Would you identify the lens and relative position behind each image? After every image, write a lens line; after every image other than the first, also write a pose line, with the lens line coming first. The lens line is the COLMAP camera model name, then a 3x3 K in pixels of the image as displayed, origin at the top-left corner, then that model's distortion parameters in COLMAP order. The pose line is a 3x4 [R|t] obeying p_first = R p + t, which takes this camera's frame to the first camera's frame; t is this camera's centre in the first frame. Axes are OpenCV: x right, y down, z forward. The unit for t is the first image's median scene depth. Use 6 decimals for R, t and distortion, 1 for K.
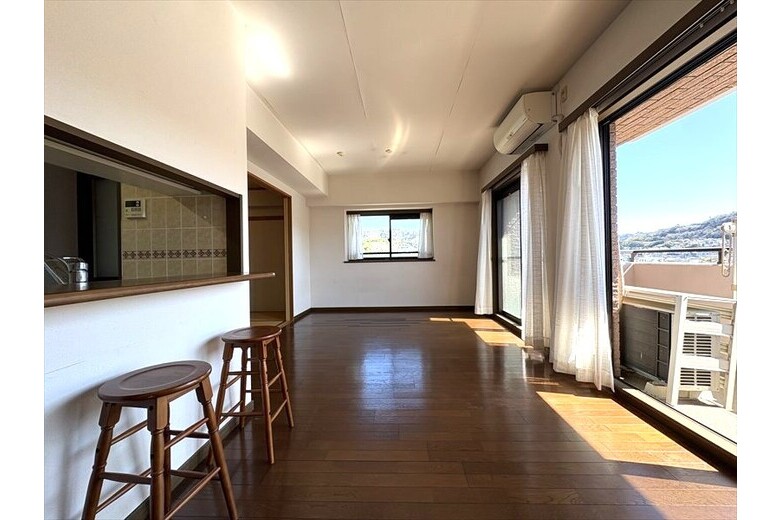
lens RADIAL K [[275.3, 0, 389.0], [0, 275.3, 259.4], [0, 0, 1]] dist [-0.000143, -0.000109]
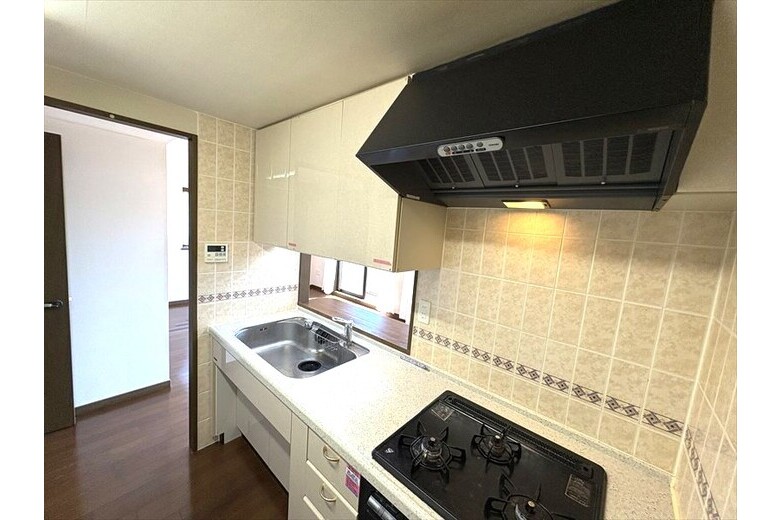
lens RADIAL K [[275.3, 0, 389.0], [0, 275.3, 259.4], [0, 0, 1]] dist [-0.000143, -0.000109]
pose [[0.618733, -0.021300, 0.785313, -1.333754], [-0.095101, 0.990250, 0.101786, -0.325979], [-0.779824, -0.137663, 0.610674, -0.109044]]
